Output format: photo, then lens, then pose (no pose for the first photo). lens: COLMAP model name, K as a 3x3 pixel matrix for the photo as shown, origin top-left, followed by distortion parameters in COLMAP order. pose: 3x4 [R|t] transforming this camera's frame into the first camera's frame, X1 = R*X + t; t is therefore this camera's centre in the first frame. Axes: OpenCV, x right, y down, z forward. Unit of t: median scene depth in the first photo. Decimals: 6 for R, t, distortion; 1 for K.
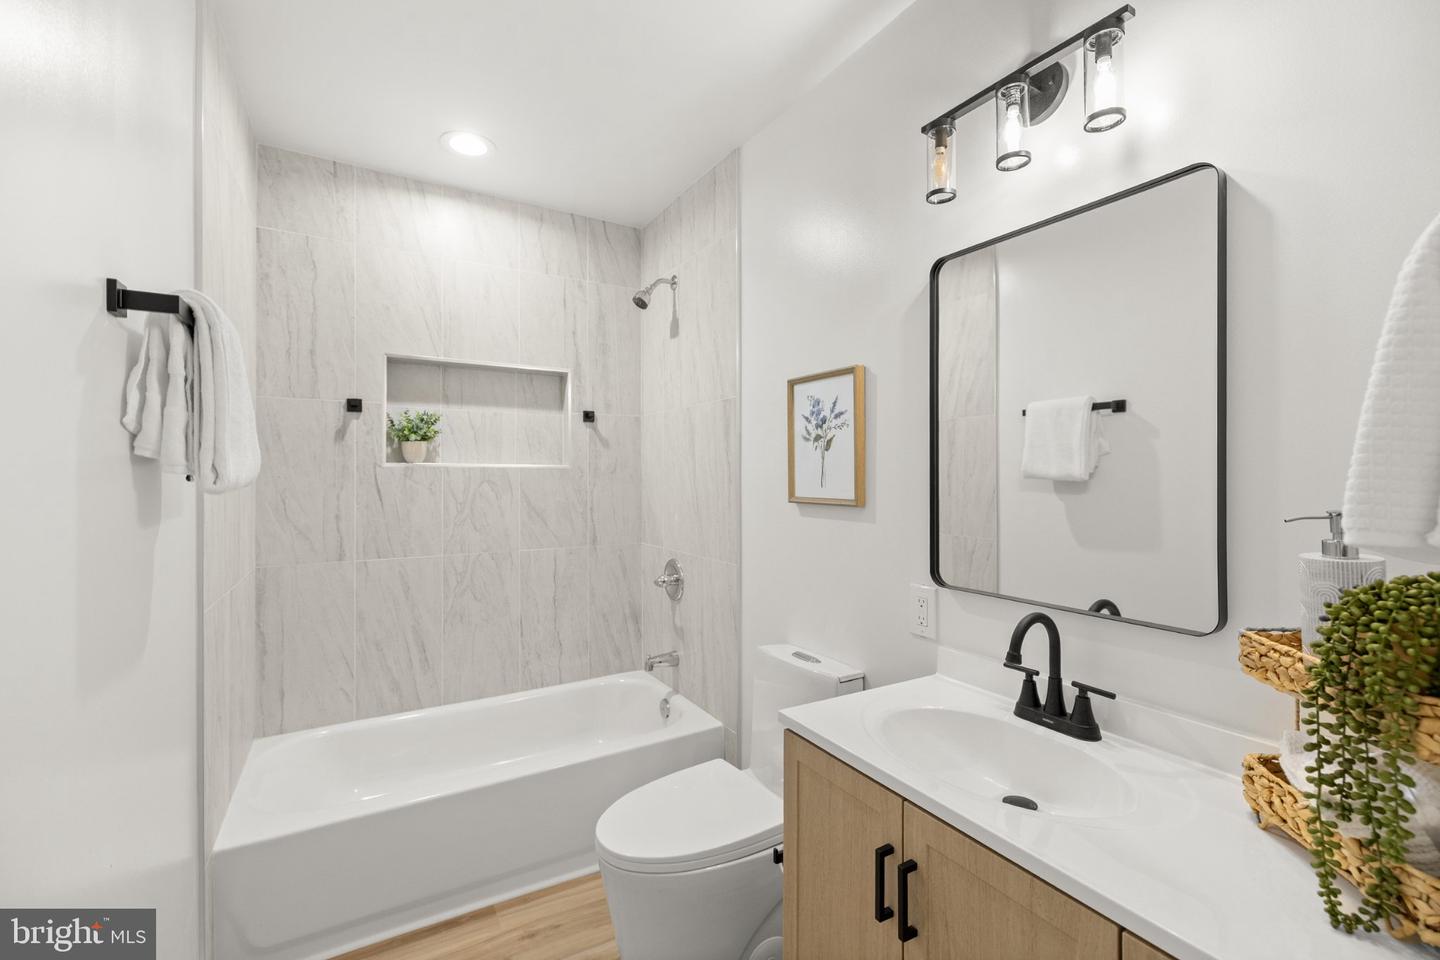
lens RADIAL K [[611.8, 0, 722.7], [0, 611.8, 487.8], [0, 0, 1]] dist [-0.001310, -0.000584]
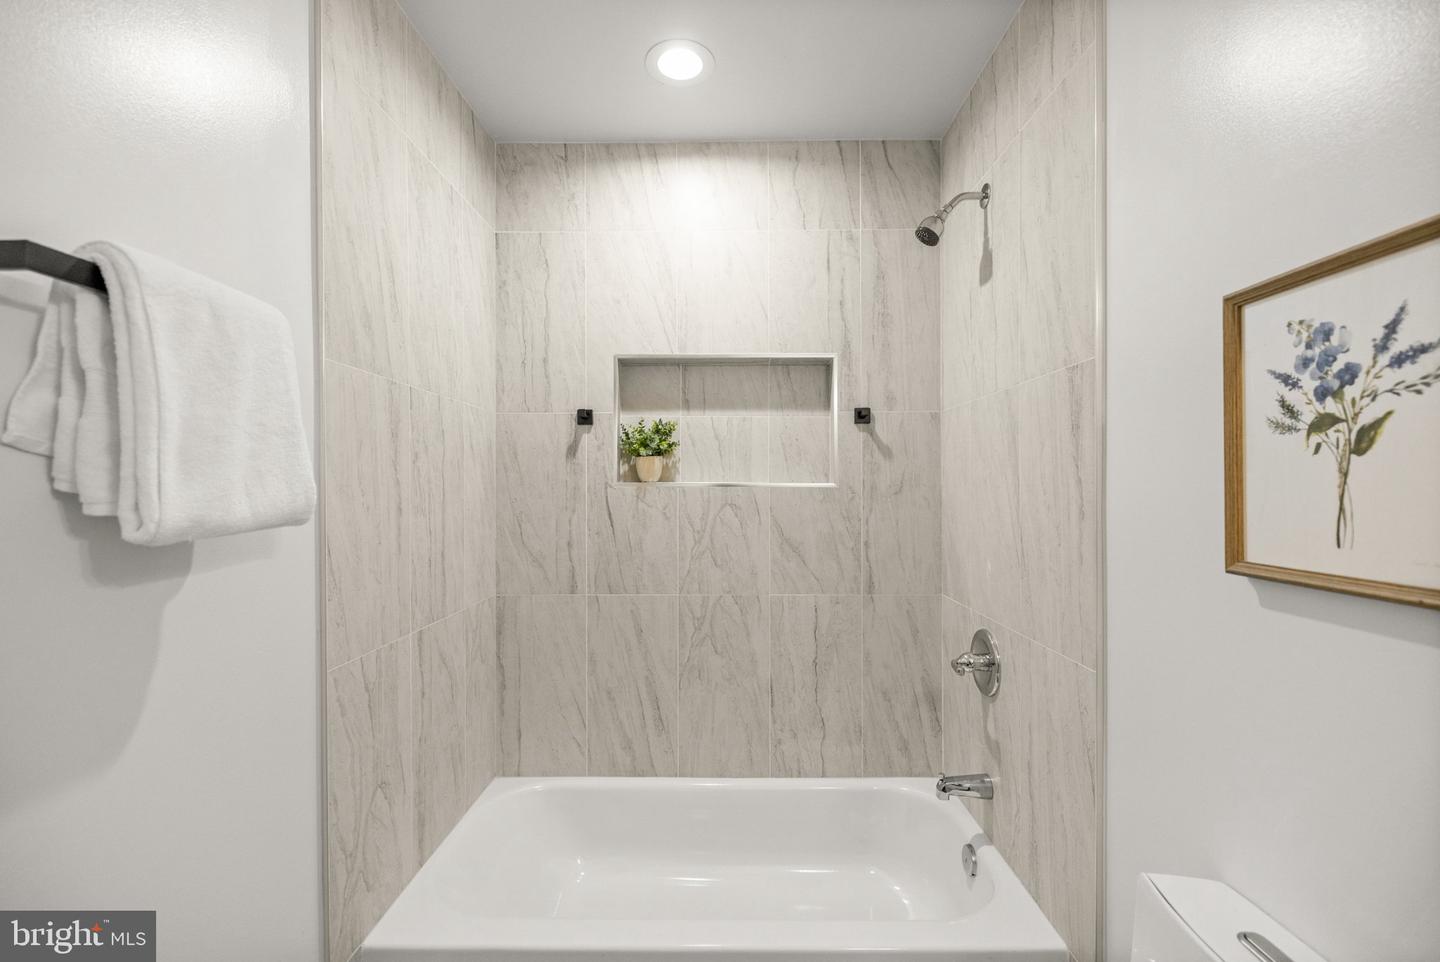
lens RADIAL K [[611.8, 0, 722.7], [0, 611.8, 488.8], [0, 0, 1]] dist [-0.001310, -0.000584]
pose [[0.851483, 0.001795, -0.524379, 0.022578], [-0.009772, 0.999875, -0.012446, -0.021870], [0.524291, 0.015722, 0.851394, 0.334352]]
